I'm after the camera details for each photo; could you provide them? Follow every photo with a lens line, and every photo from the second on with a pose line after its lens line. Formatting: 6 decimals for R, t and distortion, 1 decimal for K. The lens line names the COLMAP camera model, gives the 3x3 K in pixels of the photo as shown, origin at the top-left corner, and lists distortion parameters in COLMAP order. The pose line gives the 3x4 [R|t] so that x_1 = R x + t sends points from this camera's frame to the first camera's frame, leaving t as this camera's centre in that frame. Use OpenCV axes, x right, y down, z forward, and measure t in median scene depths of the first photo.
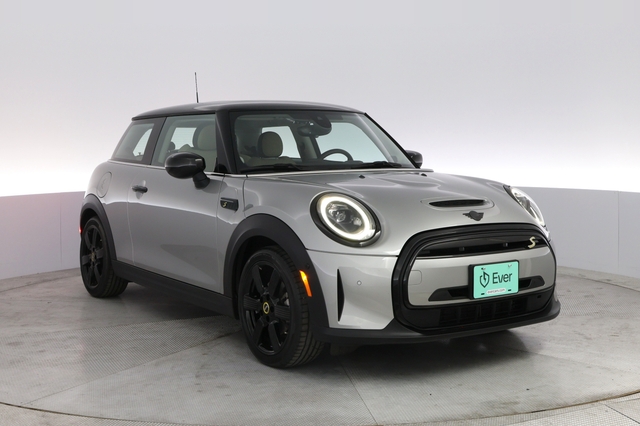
lens RADIAL K [[1013.4, 0, 320.0], [0, 1013.4, 213.0], [0, 0, 1]] dist [-0.000694, 0.007705]
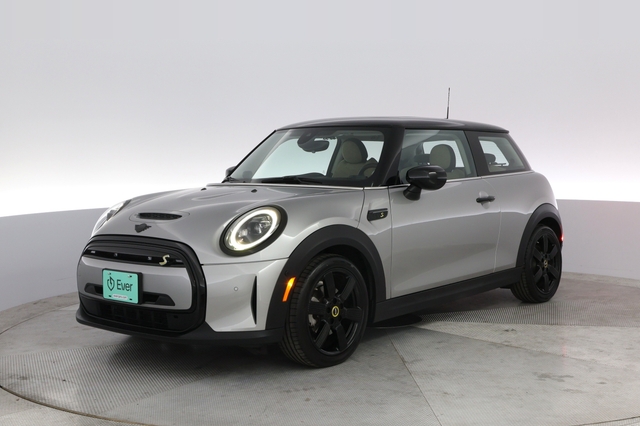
lens RADIAL K [[1013.4, 0, 320.0], [0, 1013.4, 213.0], [0, 0, 1]] dist [-0.000694, 0.007705]
pose [[0.177167, 0.066188, -0.981953, 1.244543], [-0.067413, 0.996209, 0.054986, -0.085173], [0.981869, 0.056455, 0.180957, 0.982693]]
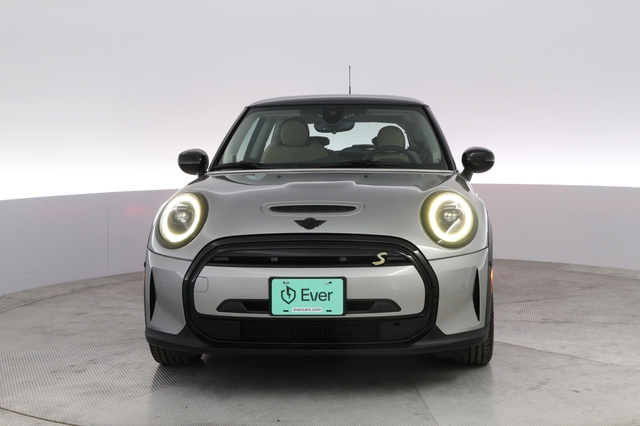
lens RADIAL K [[1097.8, 0, 320.0], [0, 1097.8, 213.0], [0, 0, 1]] dist [-0.037289, -0.006918]
pose [[0.747272, 0.045022, -0.662991, 0.792560], [-0.041218, 0.998921, 0.021376, -0.027513], [0.663239, 0.011353, 0.748322, 0.282043]]
